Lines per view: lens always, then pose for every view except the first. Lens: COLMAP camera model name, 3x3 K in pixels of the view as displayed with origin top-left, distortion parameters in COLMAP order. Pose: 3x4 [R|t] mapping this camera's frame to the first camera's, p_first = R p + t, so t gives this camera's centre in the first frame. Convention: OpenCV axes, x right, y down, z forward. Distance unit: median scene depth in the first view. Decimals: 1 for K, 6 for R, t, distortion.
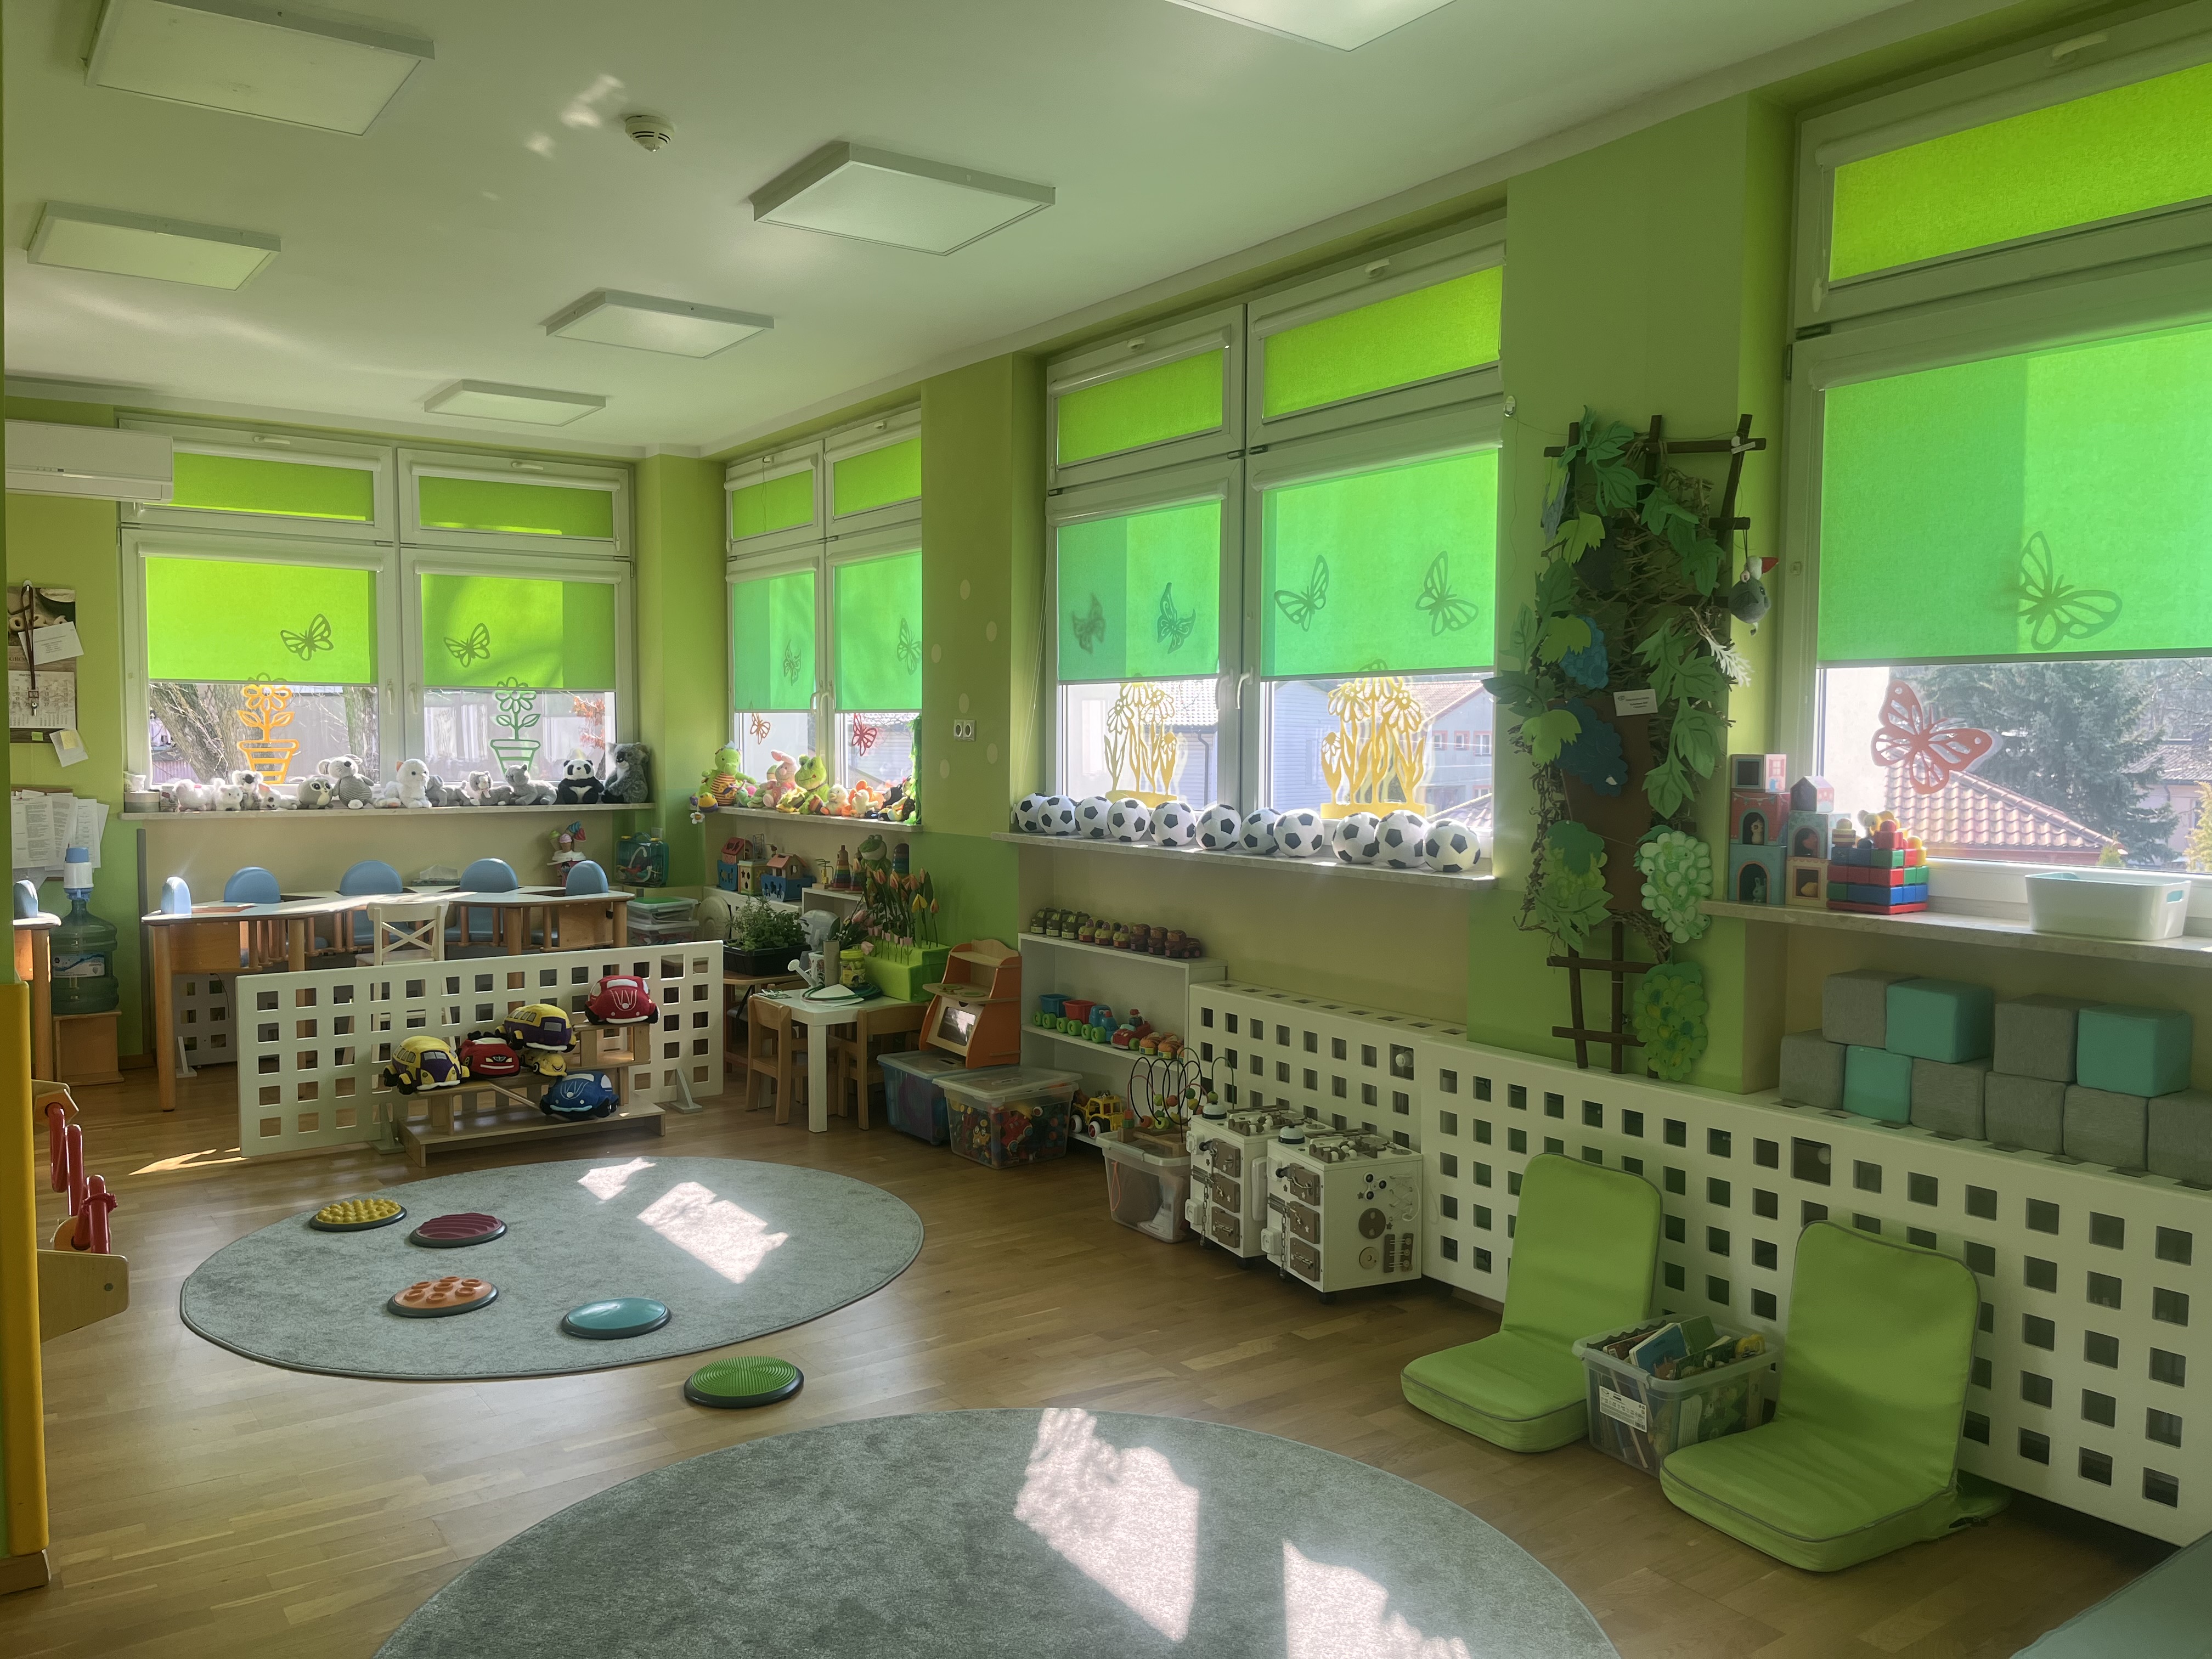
lens RADIAL K [[1700.9, 0, 1106.0], [0, 1700.9, 829.5], [0, 0, 1]] dist [0.074477, -0.095148]
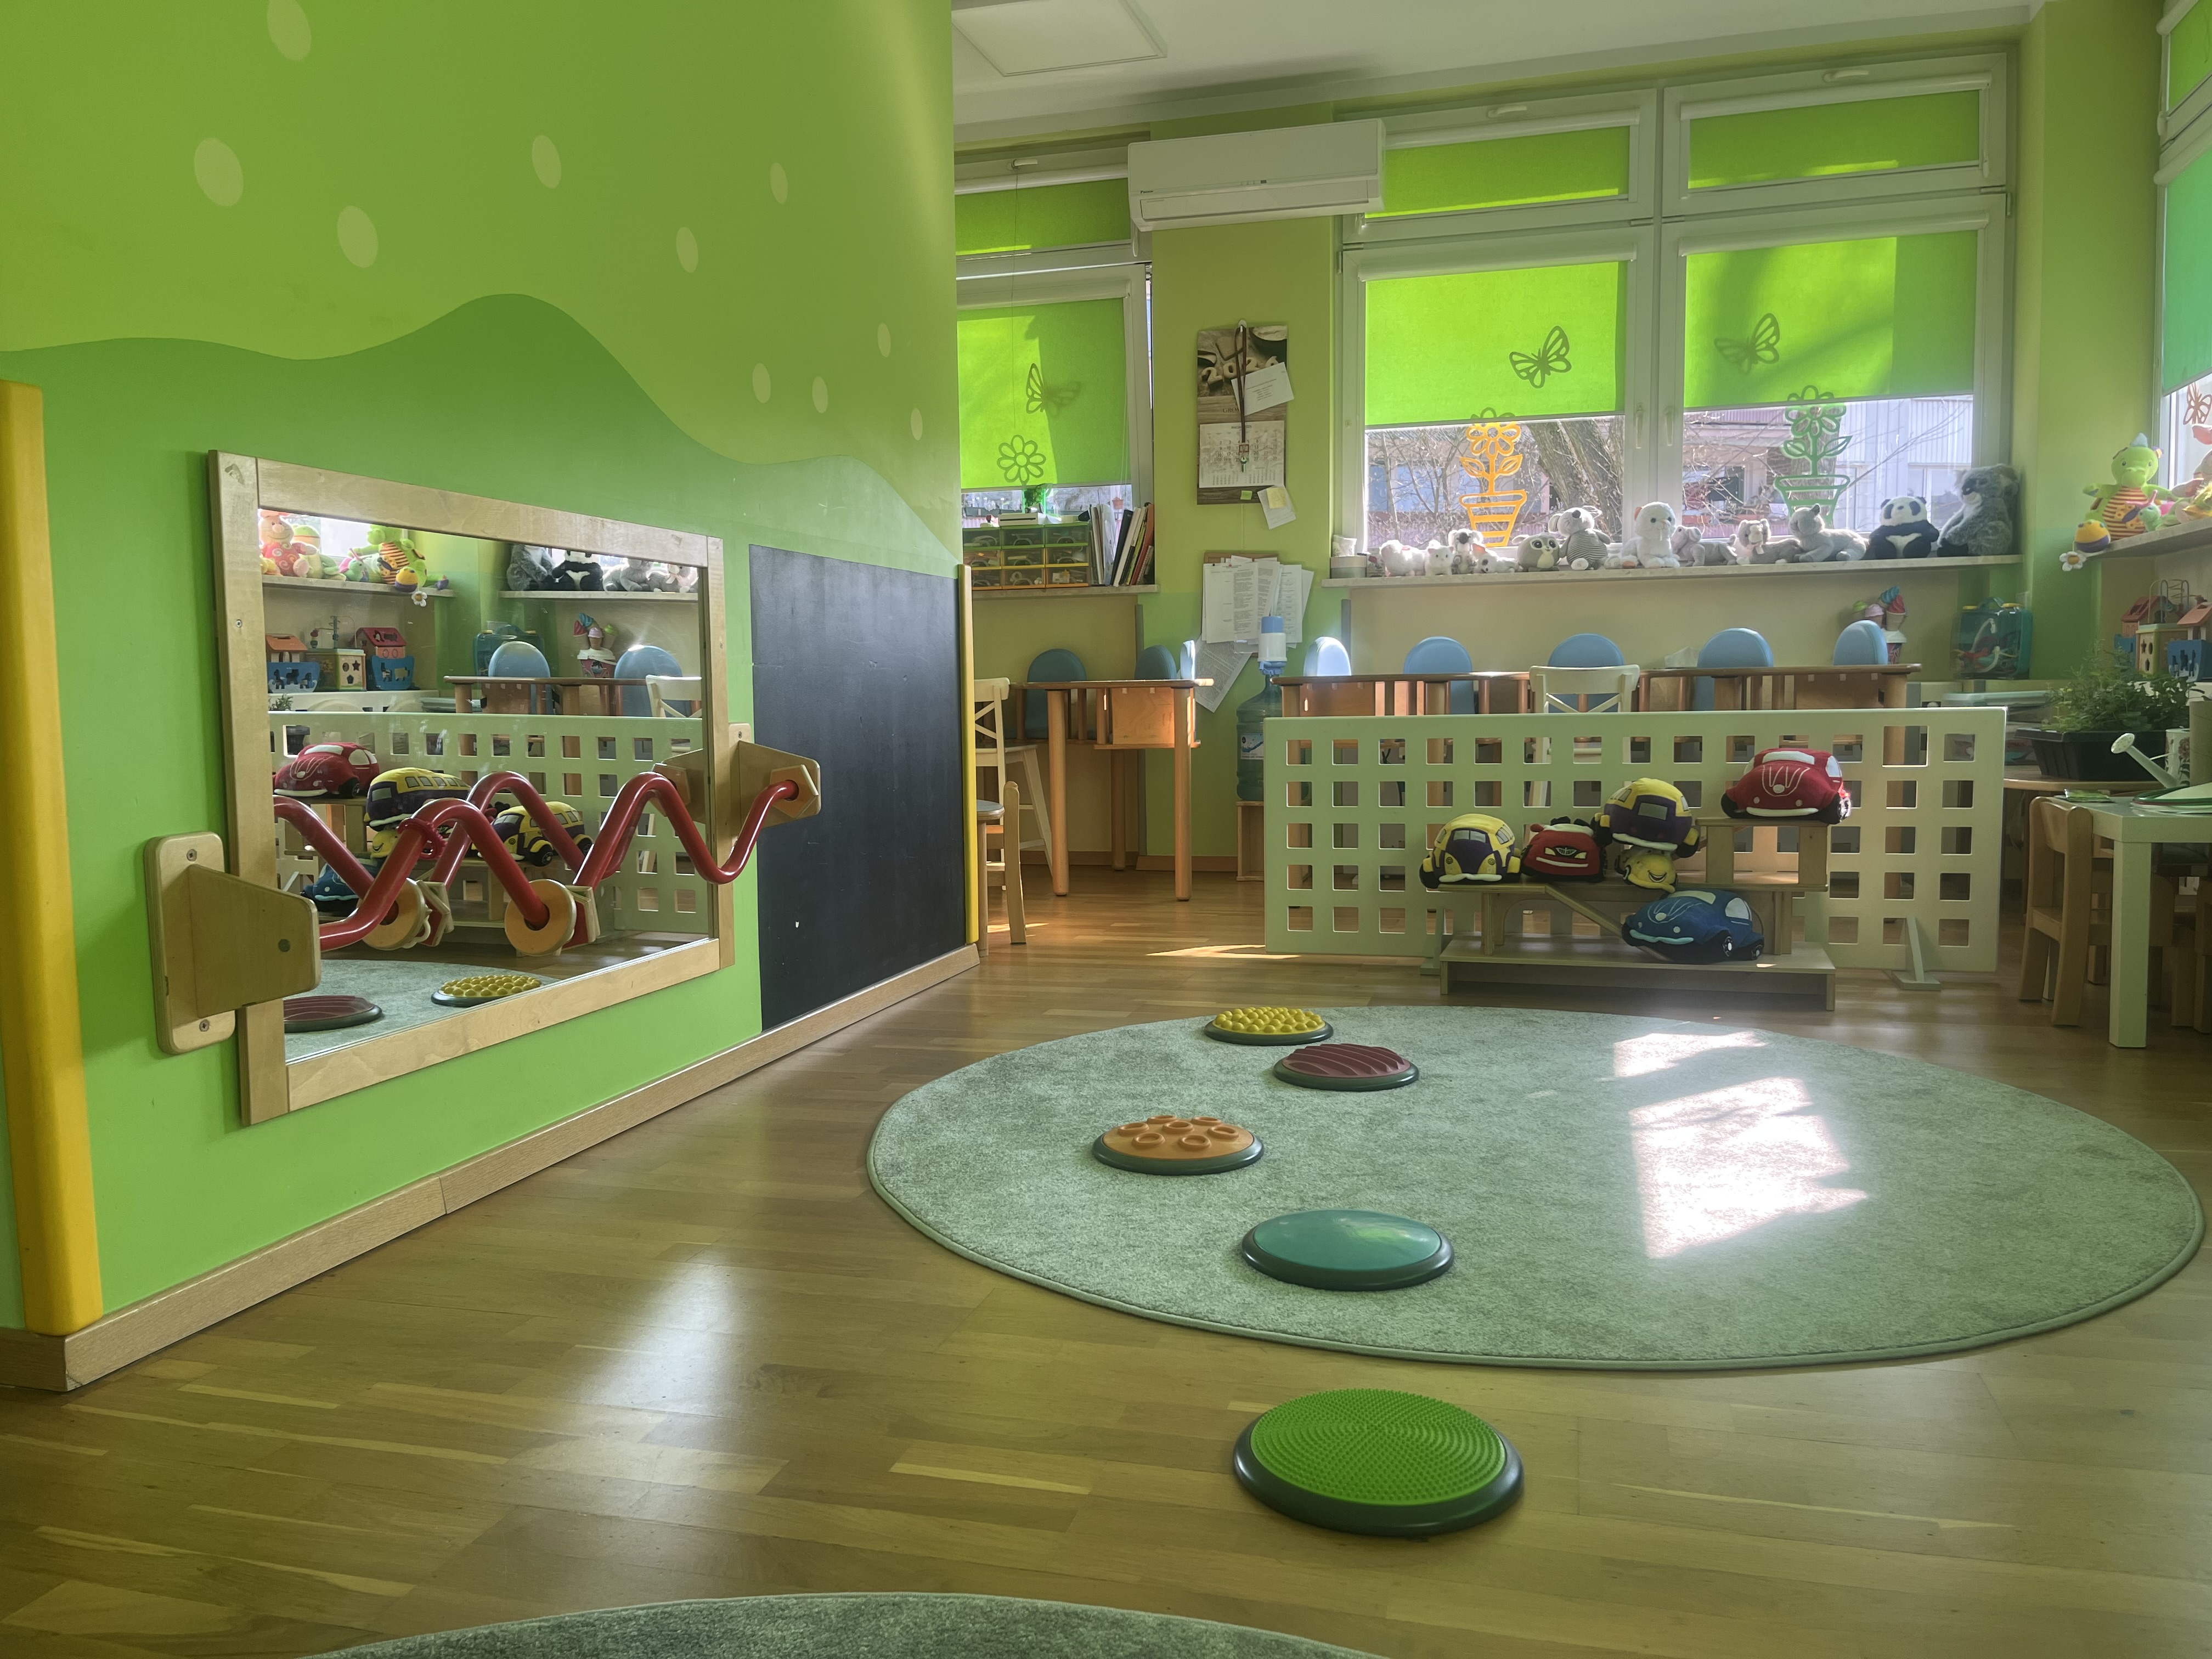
lens RADIAL K [[1700.9, 0, 1106.0], [0, 1700.9, 829.5], [0, 0, 1]] dist [0.074477, -0.095148]
pose [[0.638495, 0.050148, -0.767991, 0.029310], [-0.025849, 0.998709, 0.043723, 0.083357], [0.769192, -0.008065, 0.638967, 0.368452]]
